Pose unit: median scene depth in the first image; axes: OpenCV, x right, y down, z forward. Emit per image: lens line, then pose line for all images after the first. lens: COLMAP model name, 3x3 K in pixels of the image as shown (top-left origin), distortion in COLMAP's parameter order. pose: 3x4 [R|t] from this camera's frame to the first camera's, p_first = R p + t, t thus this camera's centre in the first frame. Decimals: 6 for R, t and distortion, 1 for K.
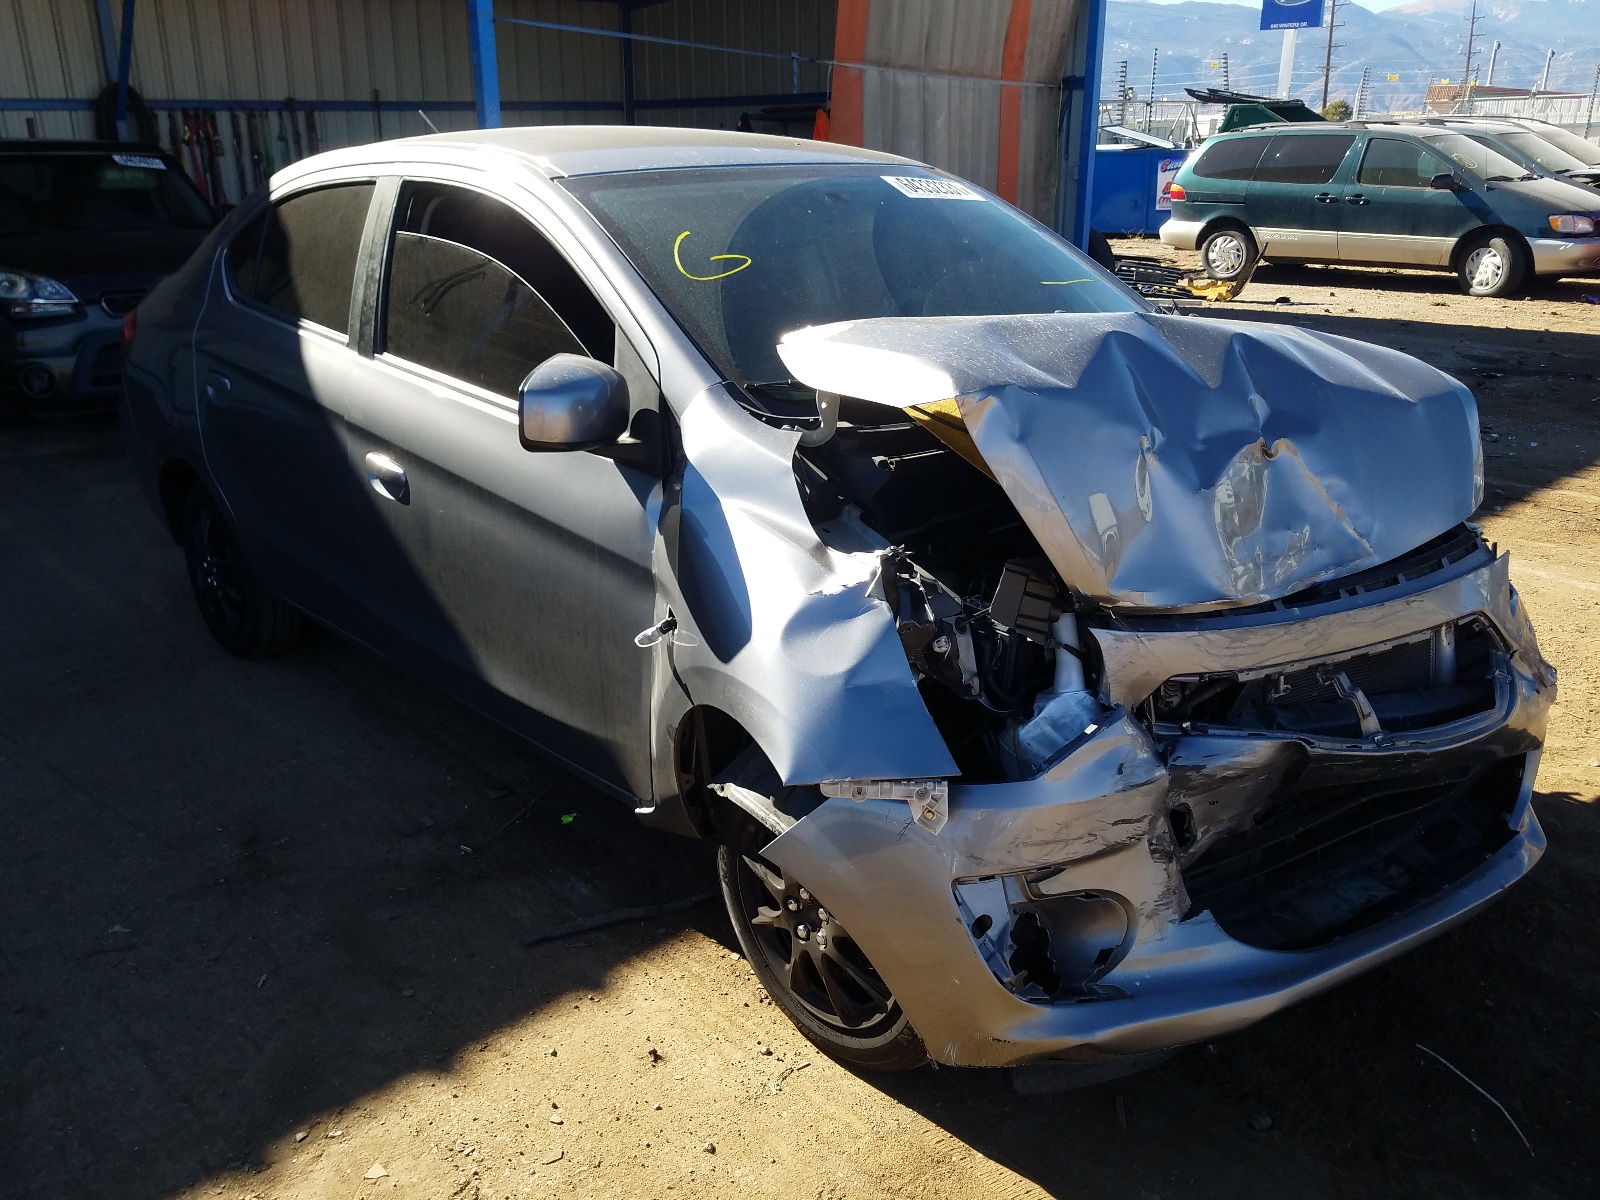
lens RADIAL K [[1209.1, 0, 800.0], [0, 1209.1, 600.0], [0, 0, 1]] dist [-0.001651, -0.000931]
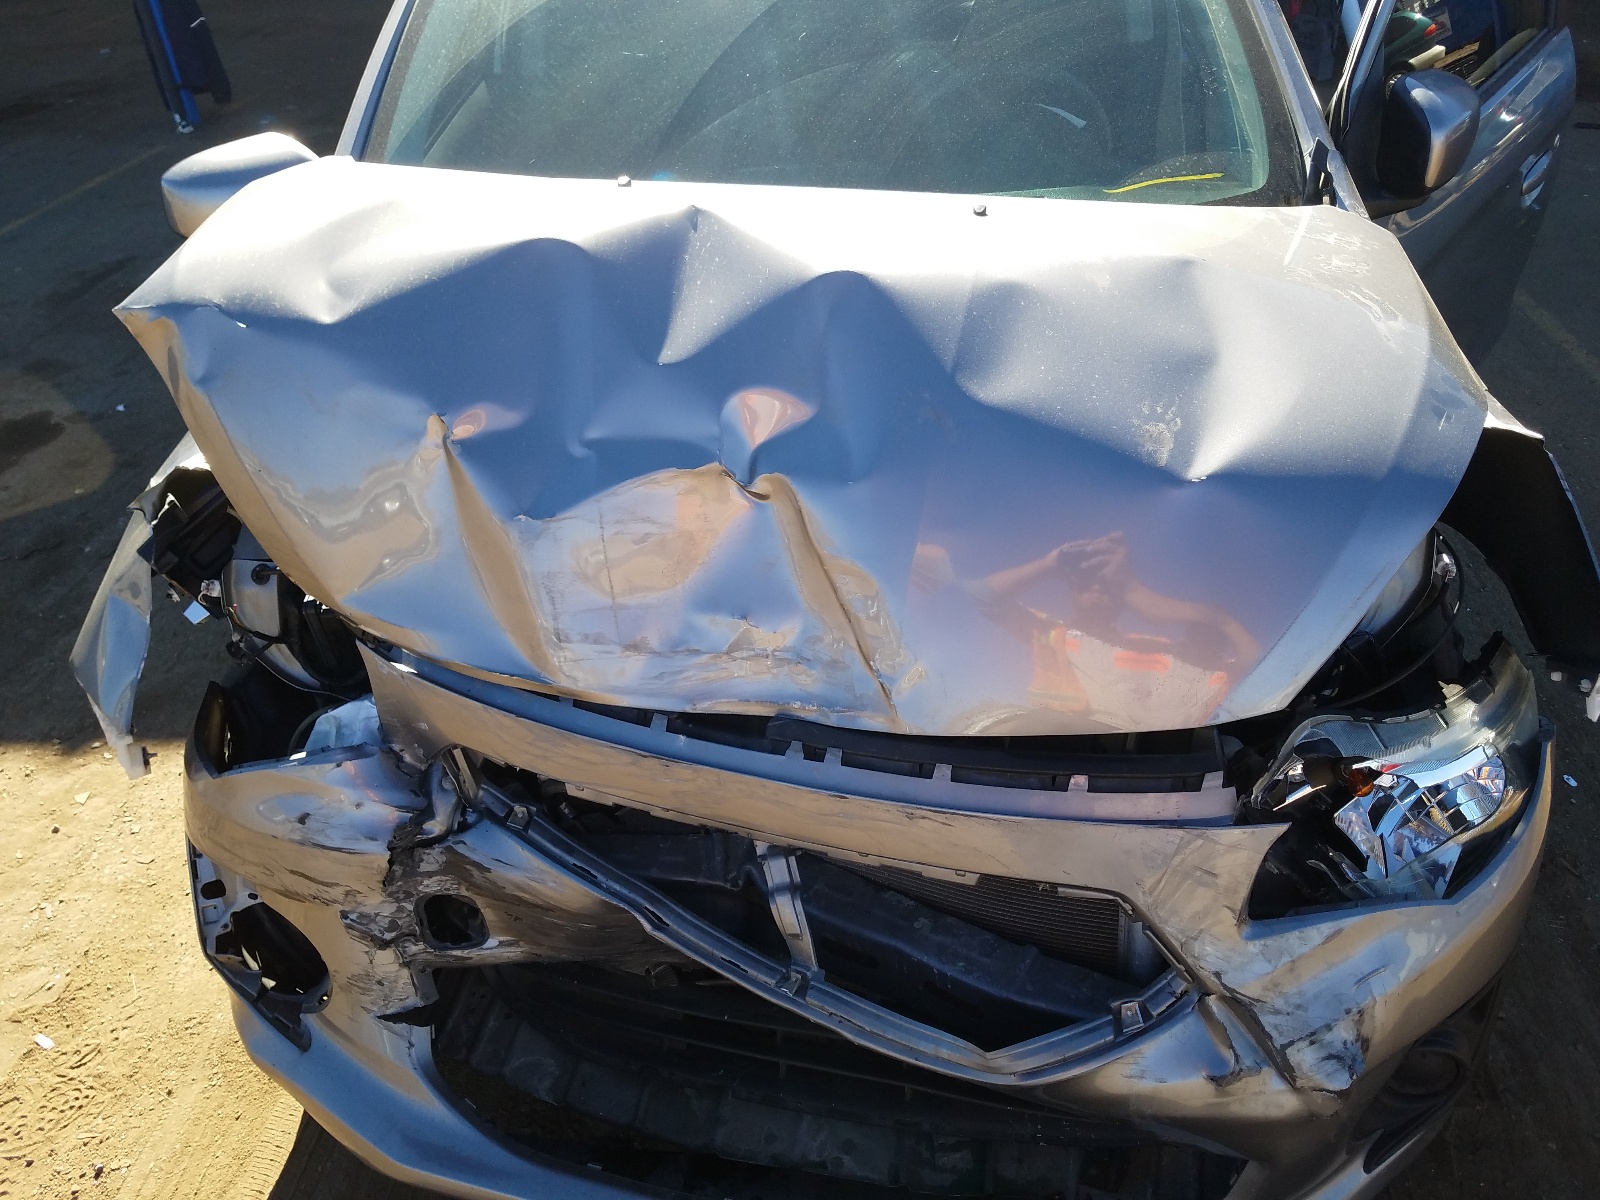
lens RADIAL K [[1209.1, 0, 800.0], [0, 1209.1, 600.0], [0, 0, 1]] dist [-0.001651, -0.000931]
pose [[0.702368, 0.383412, -0.599729, 0.811860], [-0.197138, 0.914356, 0.353679, -0.298357], [0.683971, -0.130184, 0.717799, 0.595815]]
